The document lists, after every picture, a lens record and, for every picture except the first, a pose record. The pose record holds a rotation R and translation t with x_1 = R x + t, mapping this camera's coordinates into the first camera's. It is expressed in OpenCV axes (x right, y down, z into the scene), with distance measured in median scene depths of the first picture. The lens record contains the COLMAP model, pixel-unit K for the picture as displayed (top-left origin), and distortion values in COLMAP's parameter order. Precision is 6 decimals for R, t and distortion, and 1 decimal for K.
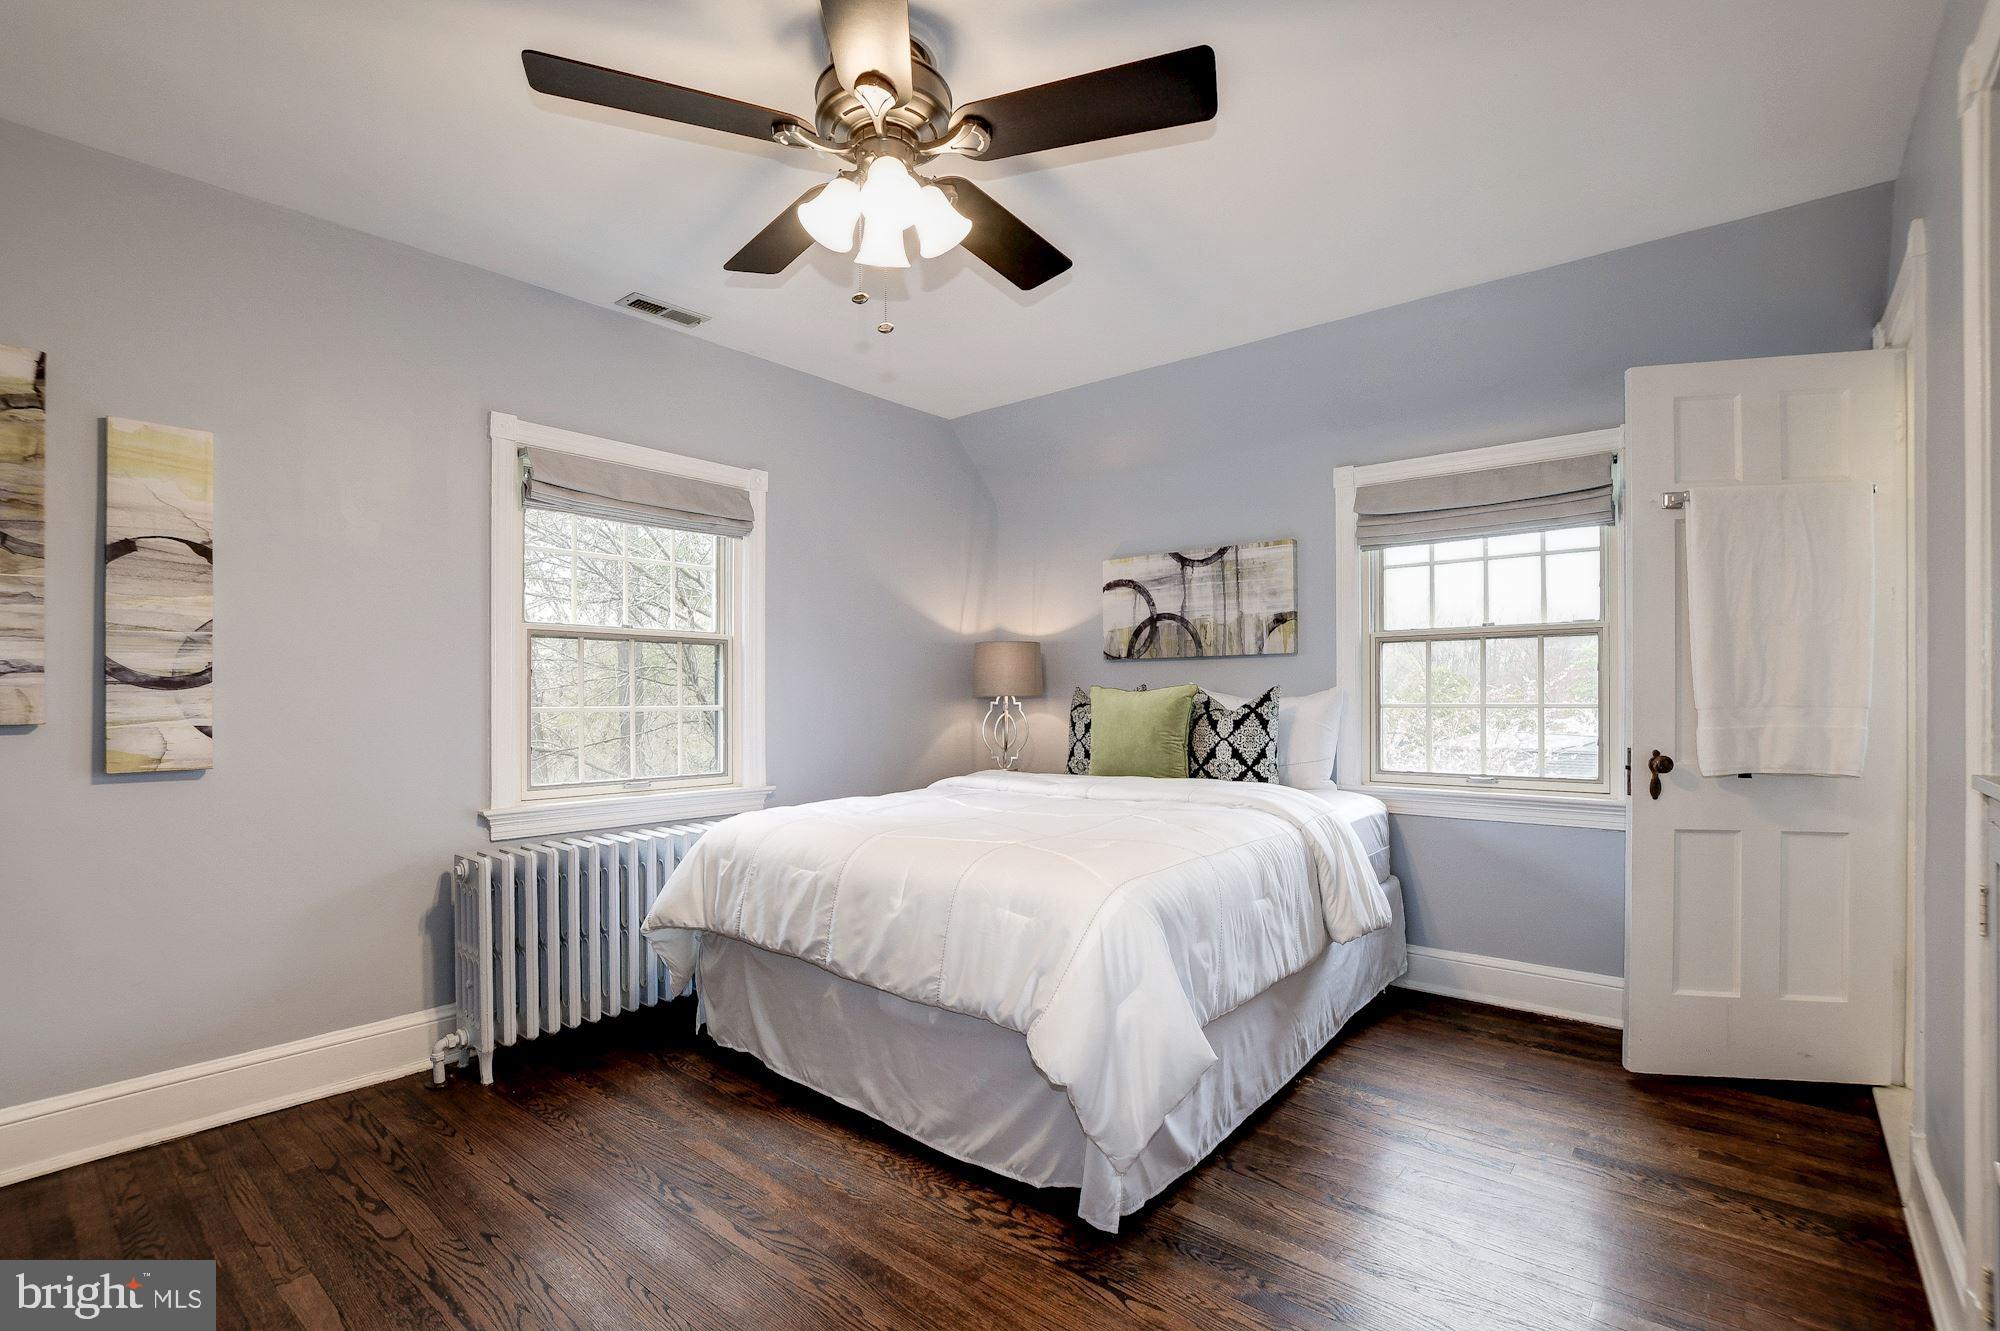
lens RADIAL K [[915.5, 0, 1003.8], [0, 915.5, 691.4], [0, 0, 1]] dist [-0.045517, -0.000001]
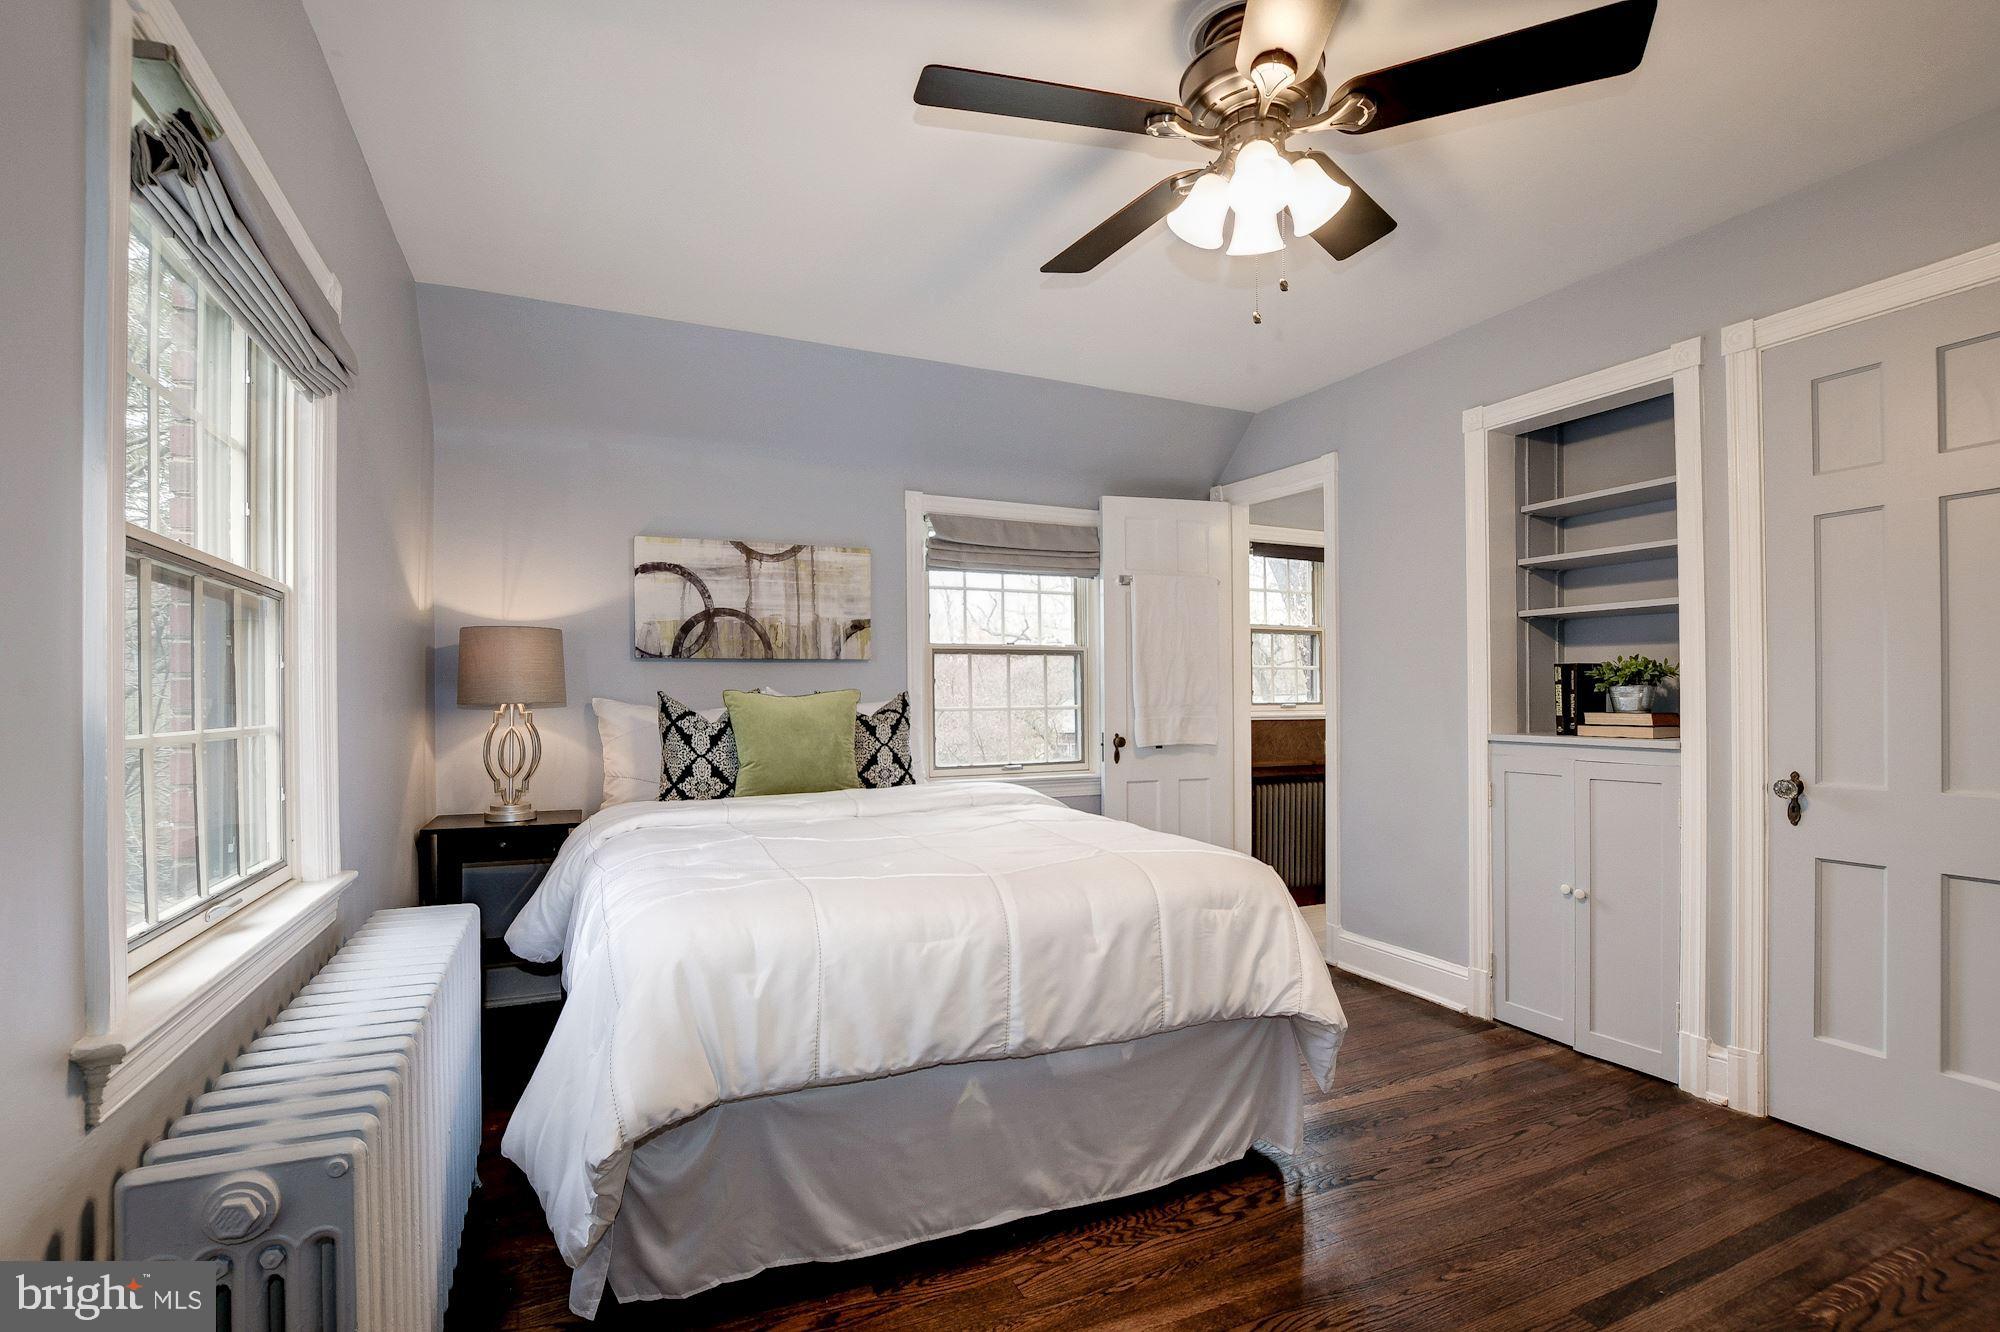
lens RADIAL K [[915.5, 0, 1003.8], [0, 915.5, 691.9], [0, 0, 1]] dist [-0.045517, -0.000001]
pose [[0.429501, 0.006600, 0.903042, -0.540130], [0.000339, 0.999972, -0.007469, 0.002239], [-0.903067, 0.003514, 0.429486, 0.406774]]
